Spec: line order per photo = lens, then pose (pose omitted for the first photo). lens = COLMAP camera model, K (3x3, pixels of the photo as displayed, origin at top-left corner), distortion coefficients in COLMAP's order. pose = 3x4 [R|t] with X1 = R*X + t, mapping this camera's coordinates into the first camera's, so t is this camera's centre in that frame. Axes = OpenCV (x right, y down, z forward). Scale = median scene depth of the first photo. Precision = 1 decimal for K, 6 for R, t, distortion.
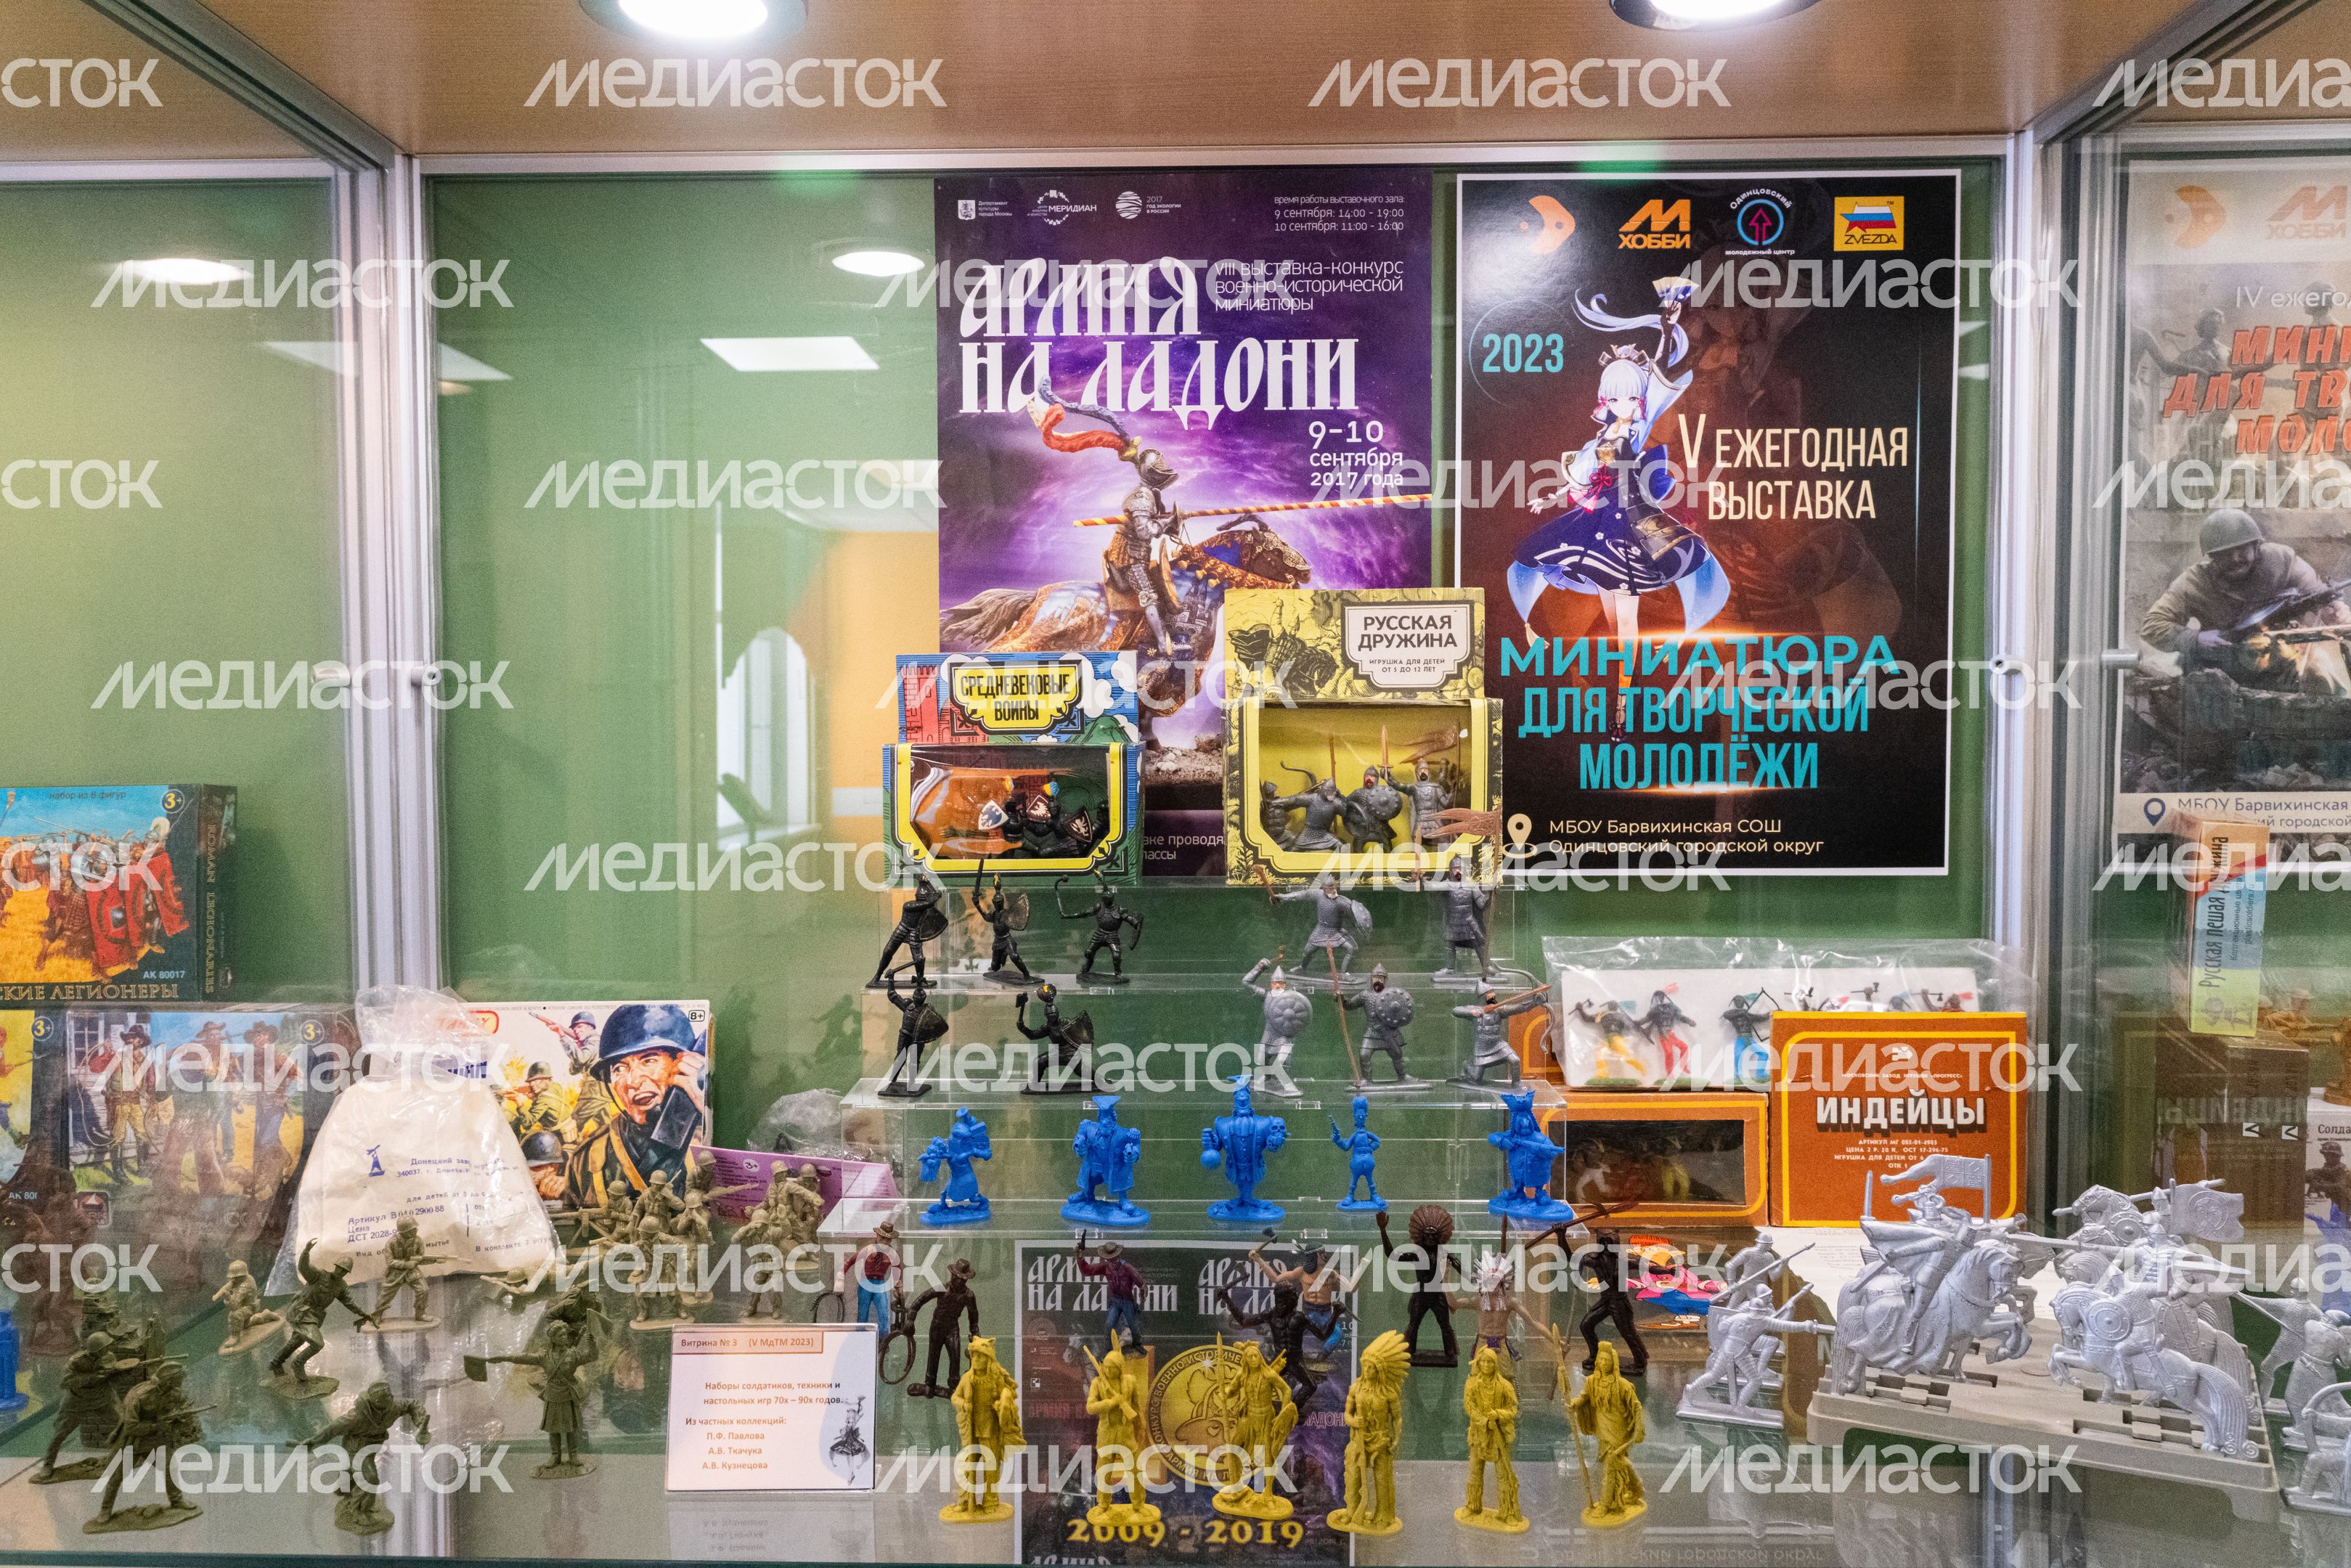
lens RADIAL K [[1769.7, 0, 1173.6], [0, 1769.7, 791.9], [0, 0, 1]] dist [0.032681, 0.003434]
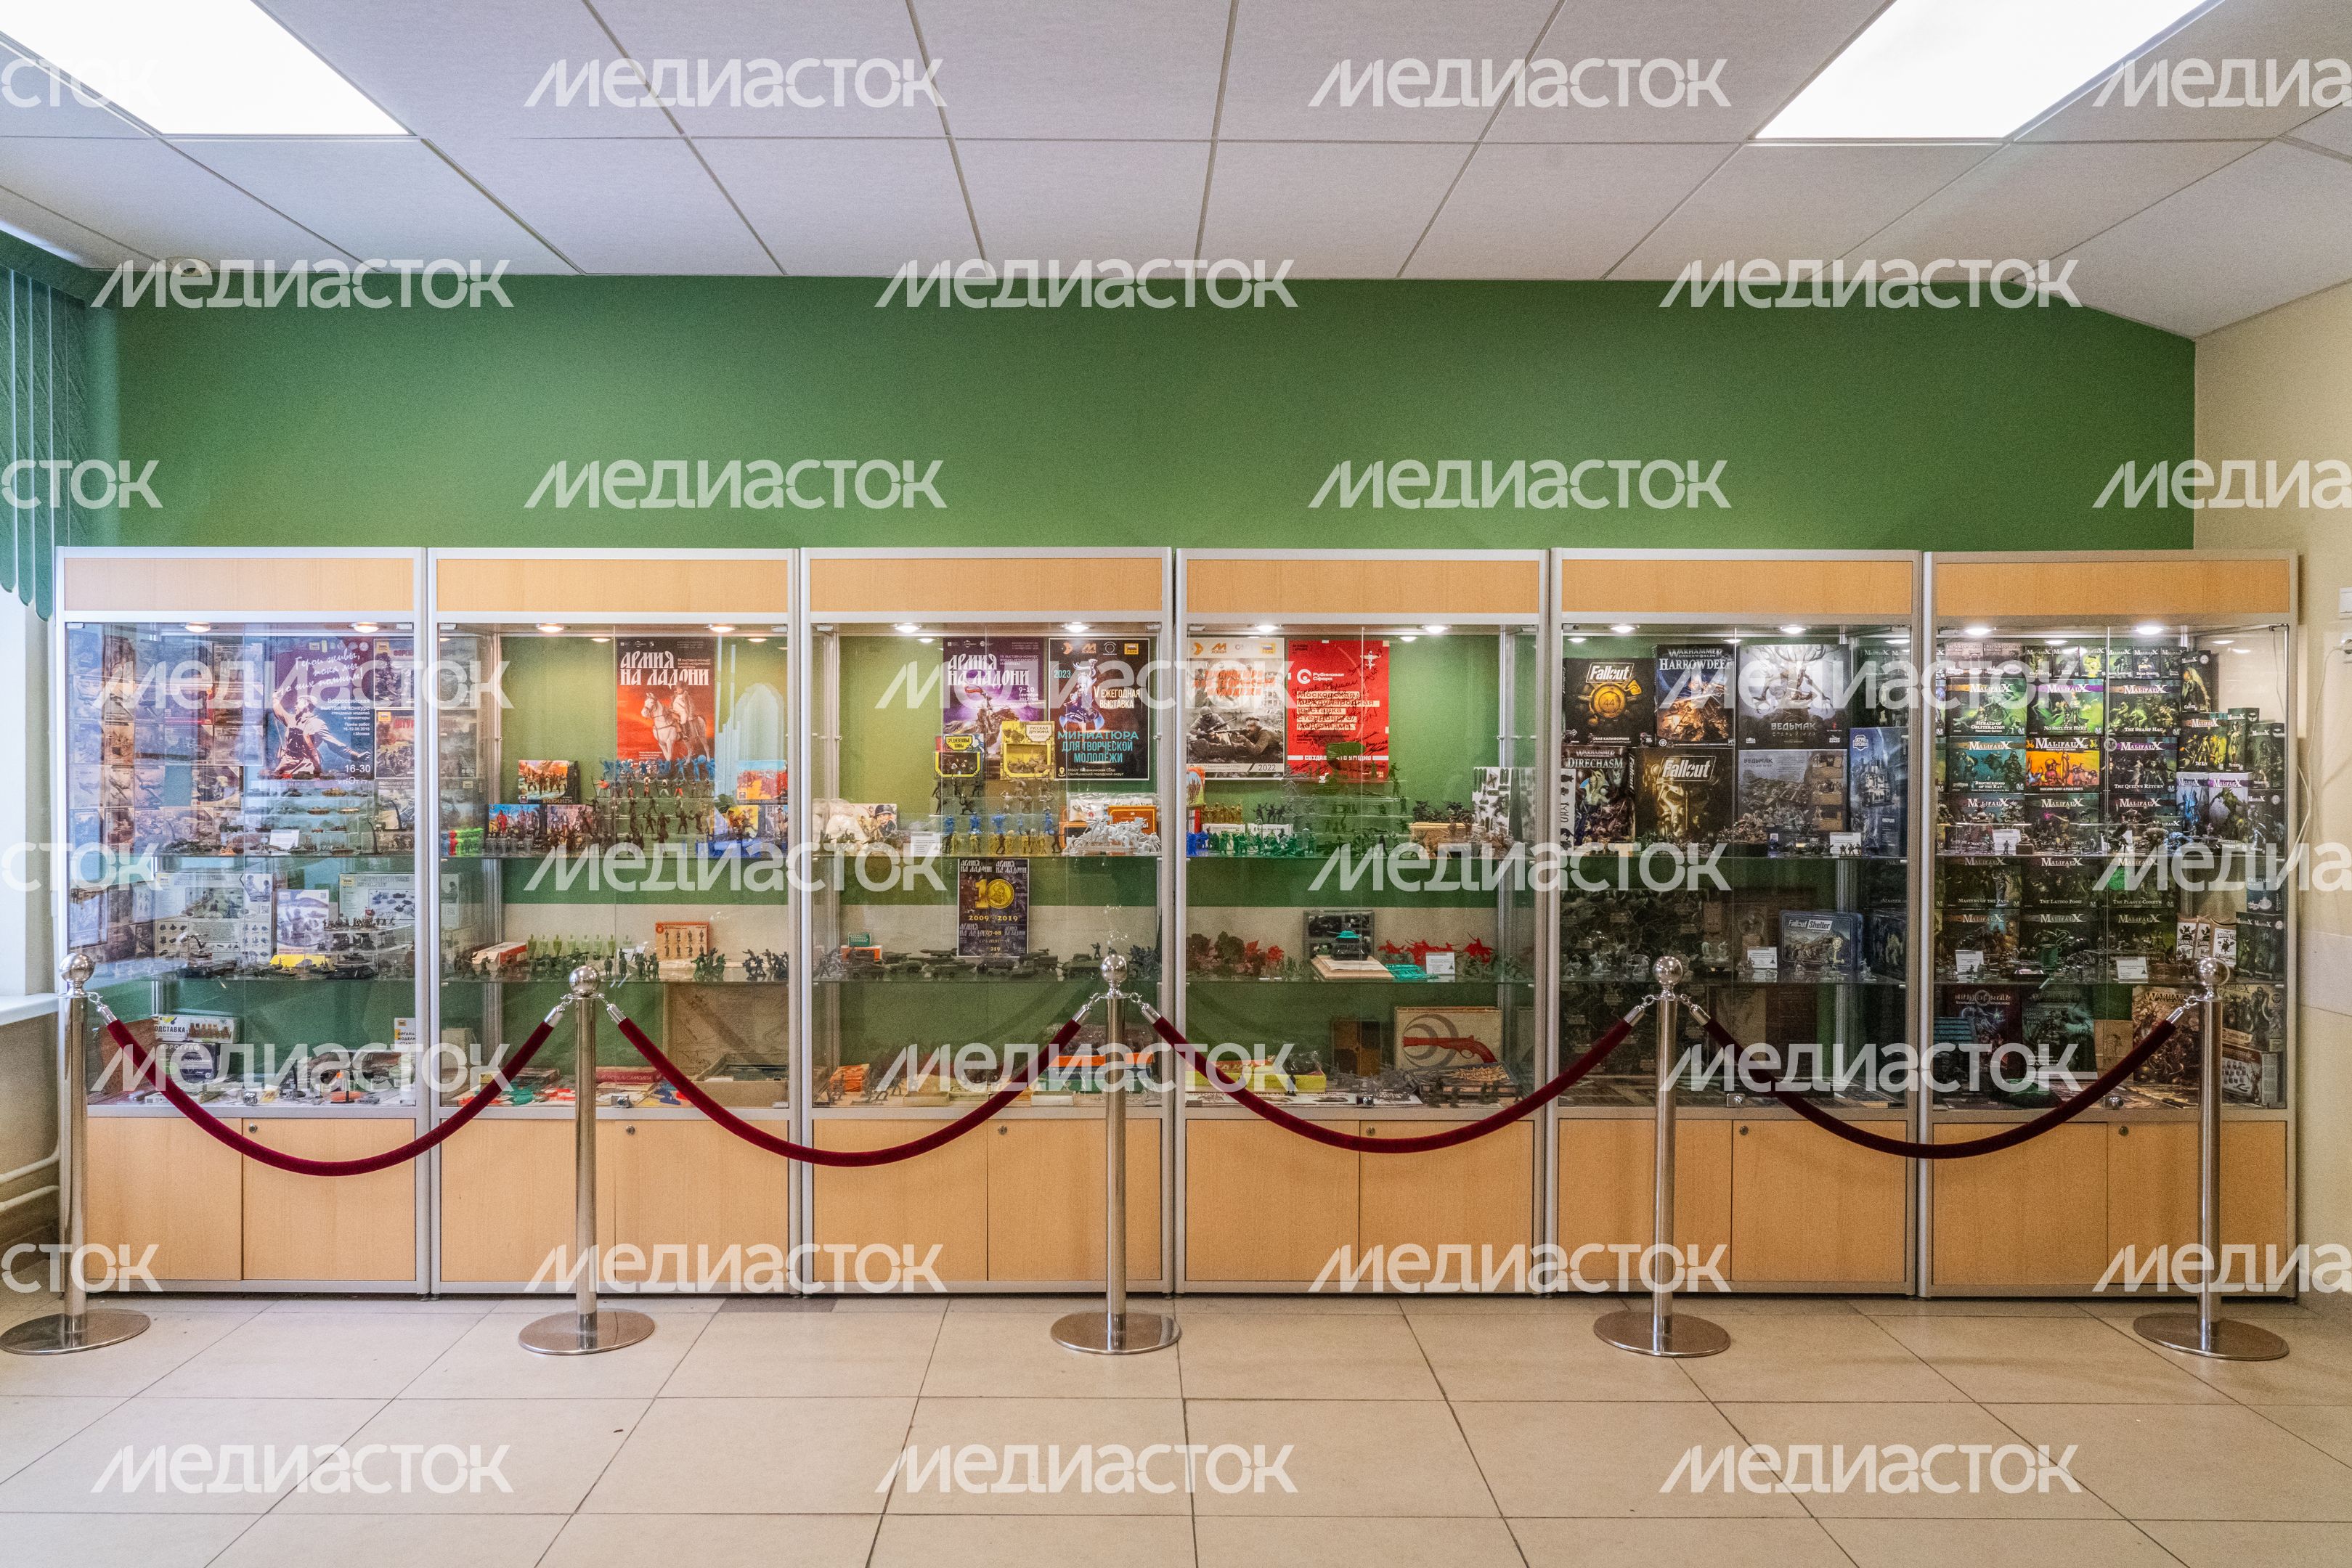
lens RADIAL K [[1730.2, 0, 1172.2], [0, 1730.2, 791.2], [0, 0, 1]] dist [-0.004421, -0.000127]
pose [[0.999121, 0.004041, 0.041712, 0.299536], [-0.003196, 0.999789, -0.020313, 0.174098], [-0.041786, 0.020162, 0.998923, -3.778375]]
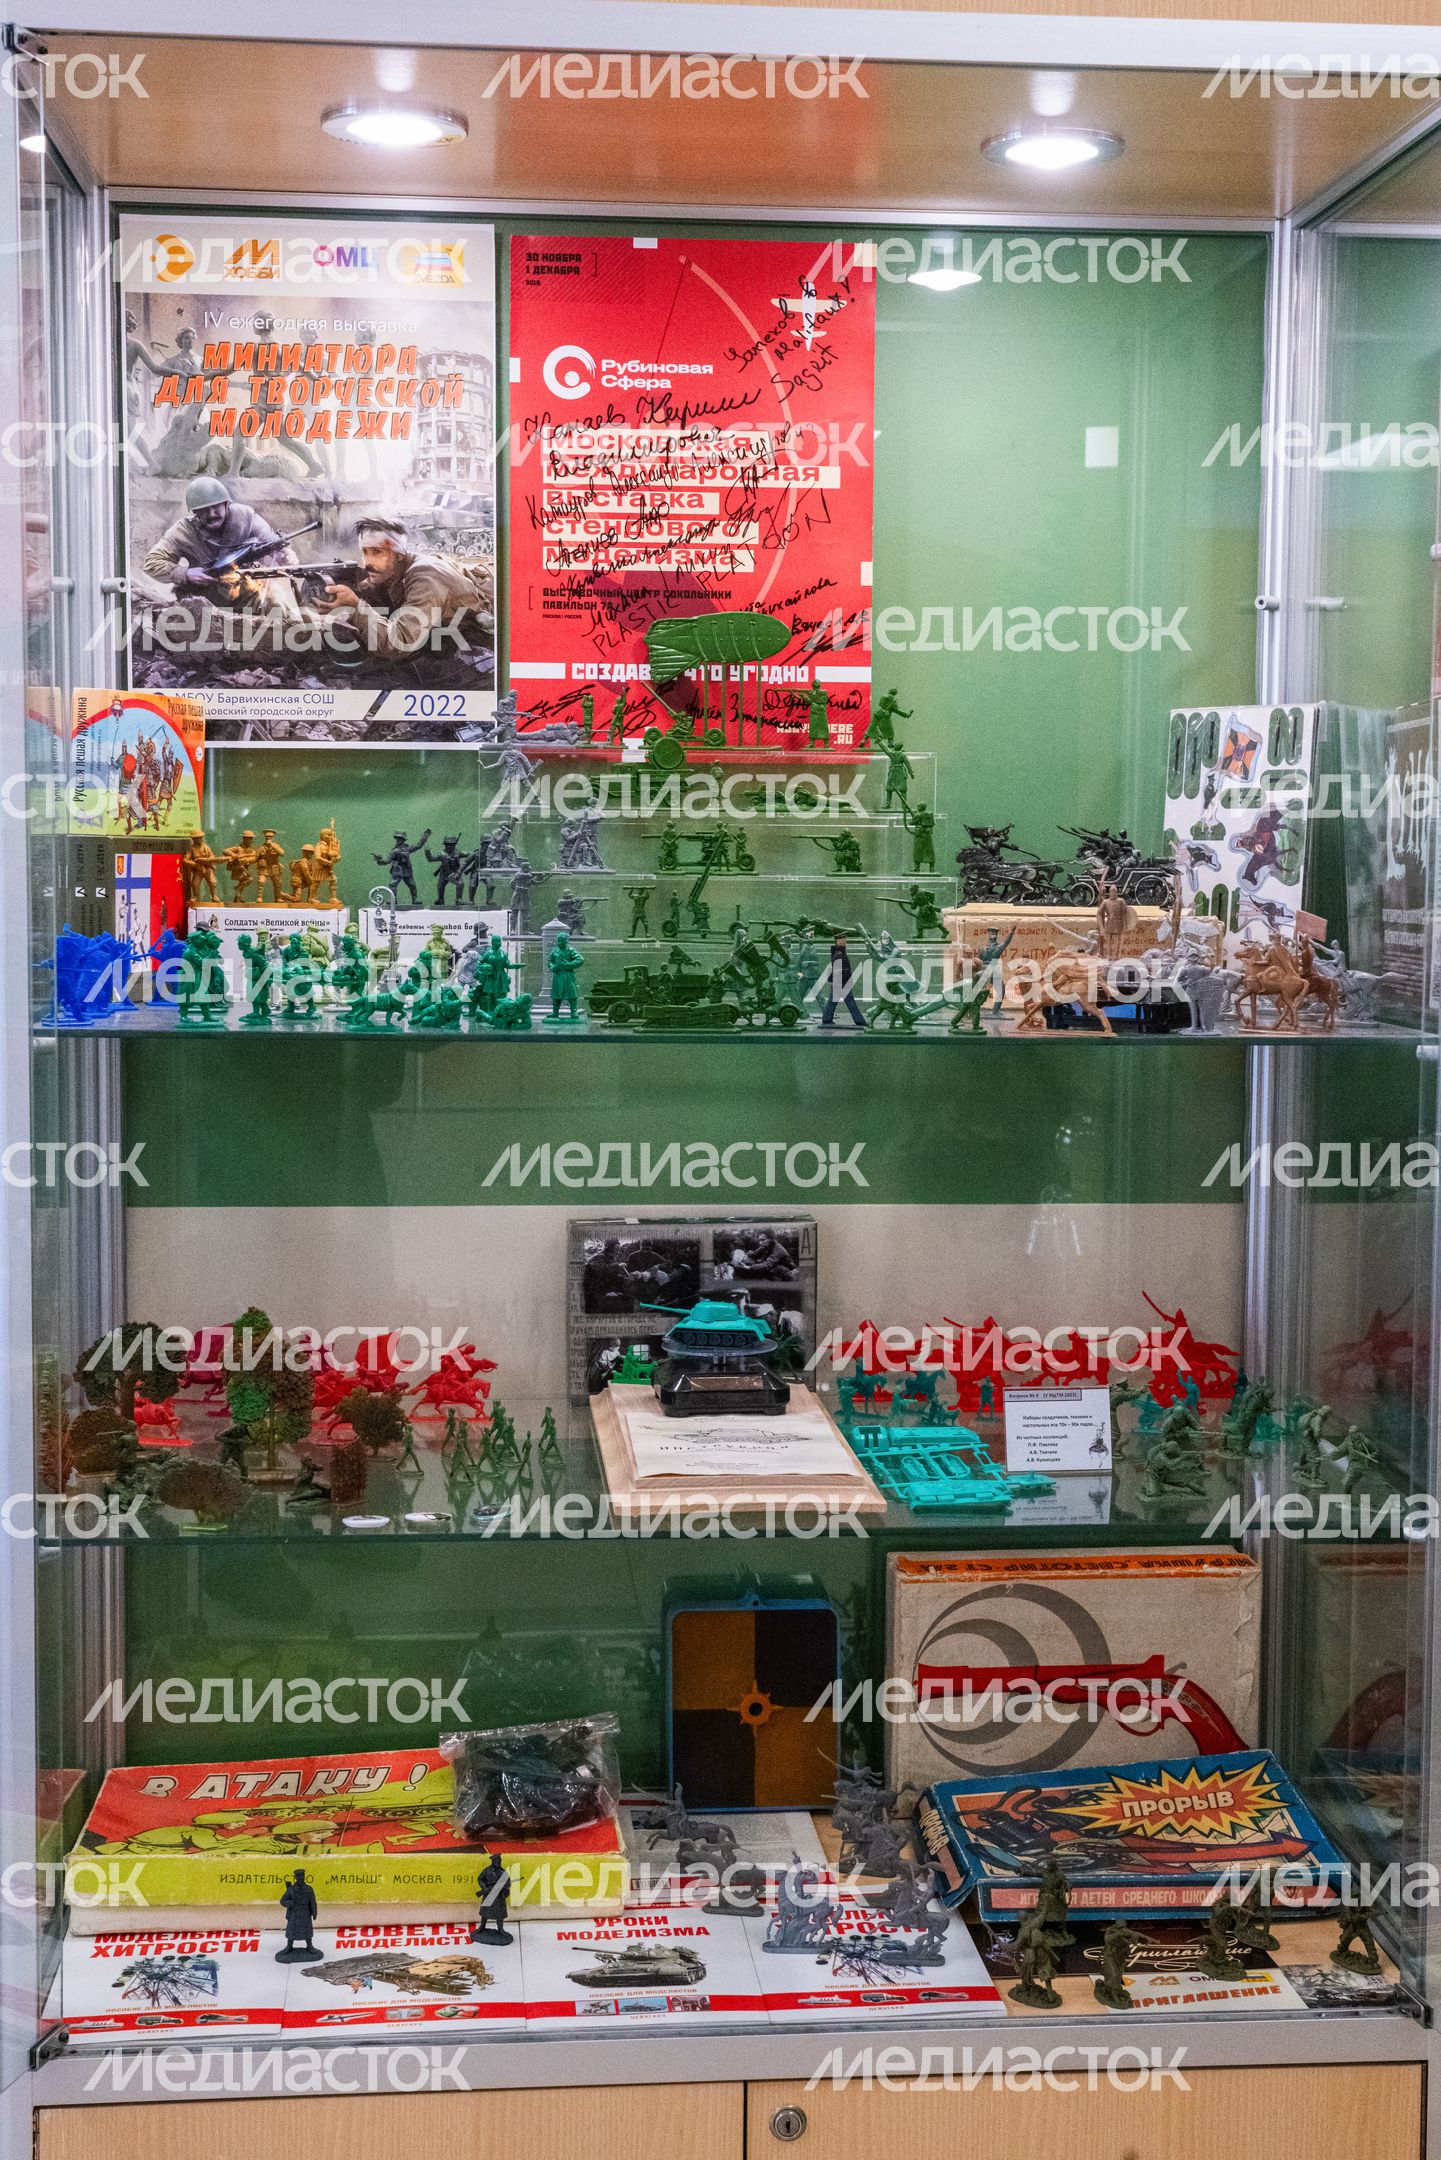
lens RADIAL K [[2712.0, 0, 723.7], [0, 2712.0, 1072.6], [0, 0, 1]] dist [0.016533, 0.000000]
pose [[0.994631, -0.001312, 0.103480, 0.766912], [-0.003959, 0.998706, 0.050710, 0.185894], [-0.103412, -0.050847, 0.993338, -1.103429]]
